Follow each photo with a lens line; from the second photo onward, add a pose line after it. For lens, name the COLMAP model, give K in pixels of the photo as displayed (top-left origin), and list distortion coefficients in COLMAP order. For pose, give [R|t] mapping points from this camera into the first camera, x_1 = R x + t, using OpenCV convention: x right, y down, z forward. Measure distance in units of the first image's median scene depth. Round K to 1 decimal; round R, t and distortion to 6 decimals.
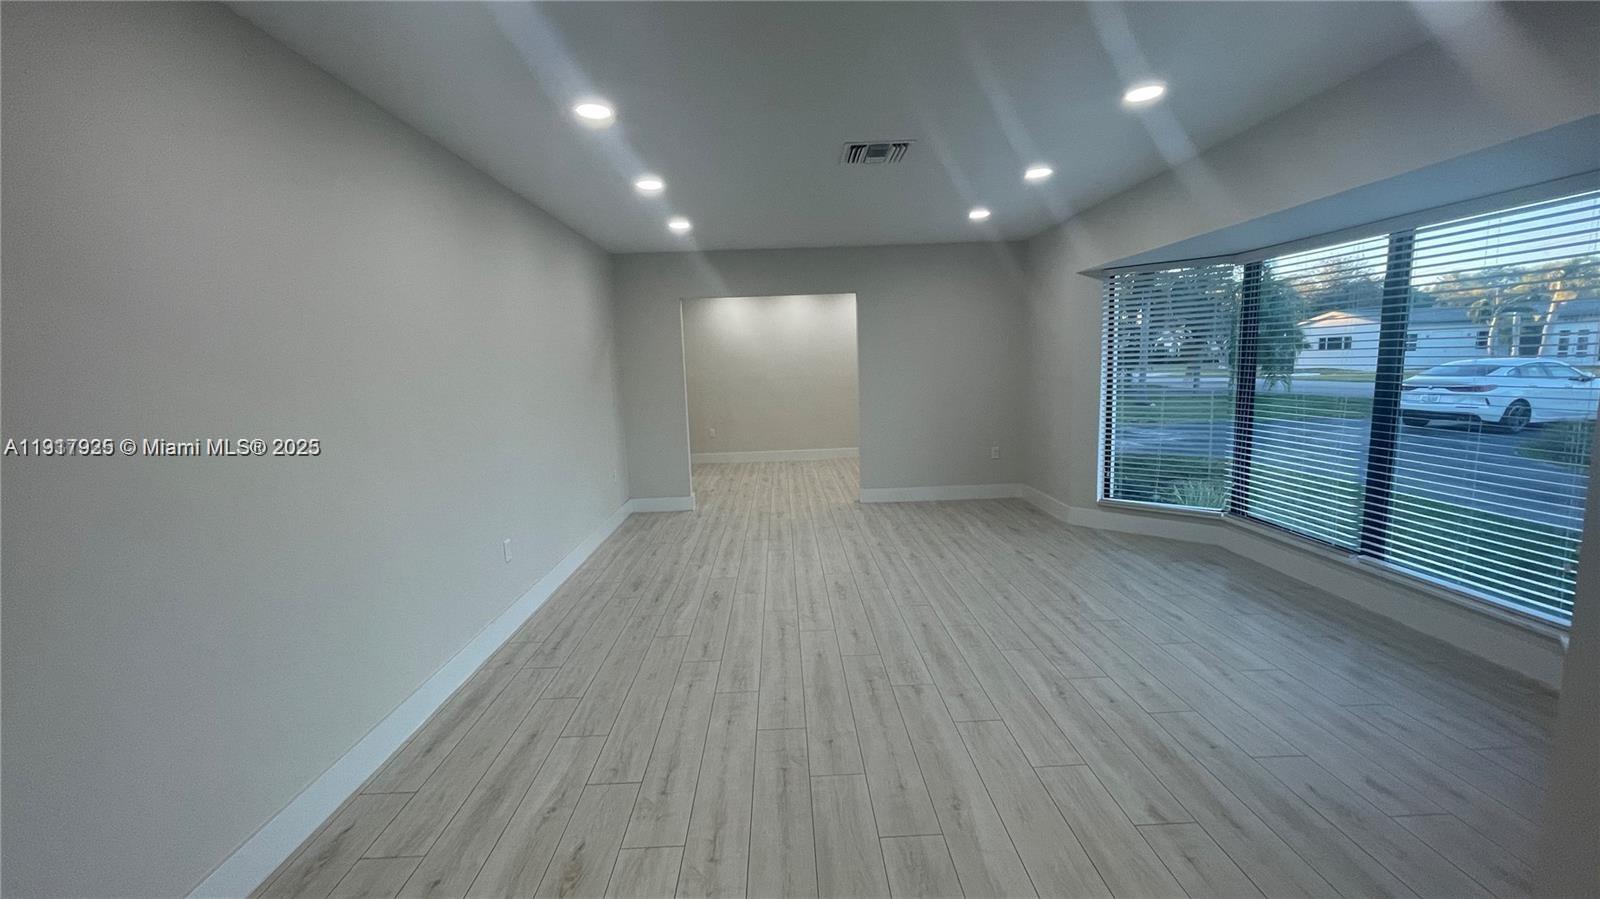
lens RADIAL K [[648.3, 0, 795.0], [0, 648.3, 447.1], [0, 0, 1]] dist [0.000702, 0.000008]
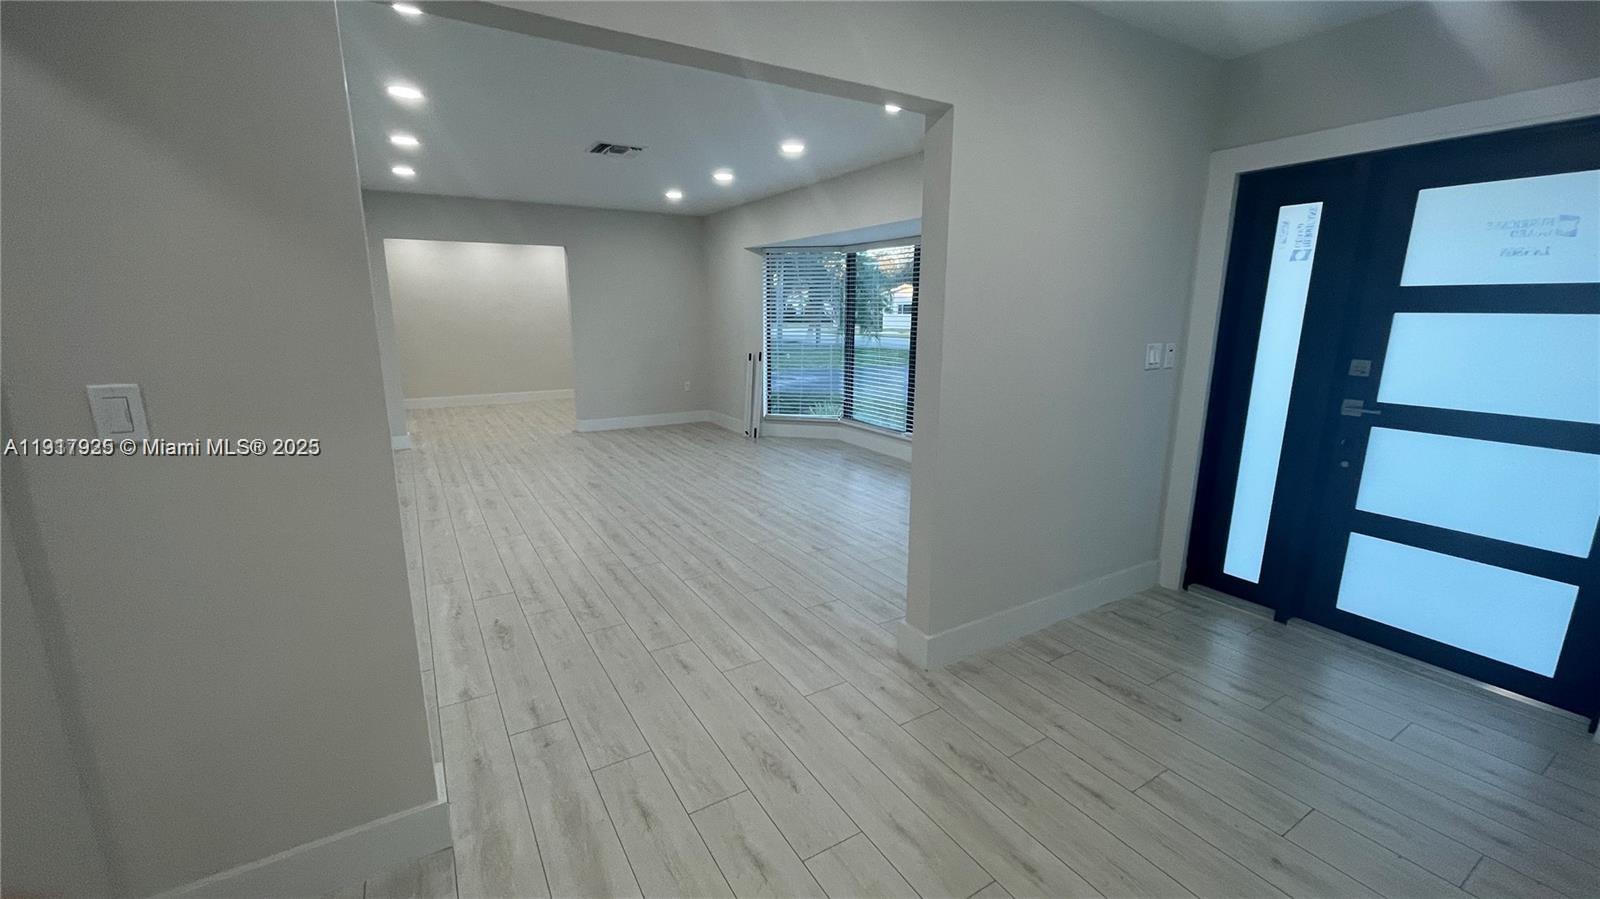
lens RADIAL K [[648.3, 0, 798.3], [0, 648.3, 454.8], [0, 0, 1]] dist [0.000702, 0.000008]
pose [[0.865607, -0.073342, 0.495324, -0.208710], [0.032261, 0.995328, 0.091000, 0.051084], [-0.499684, -0.062790, 0.863929, -0.310106]]
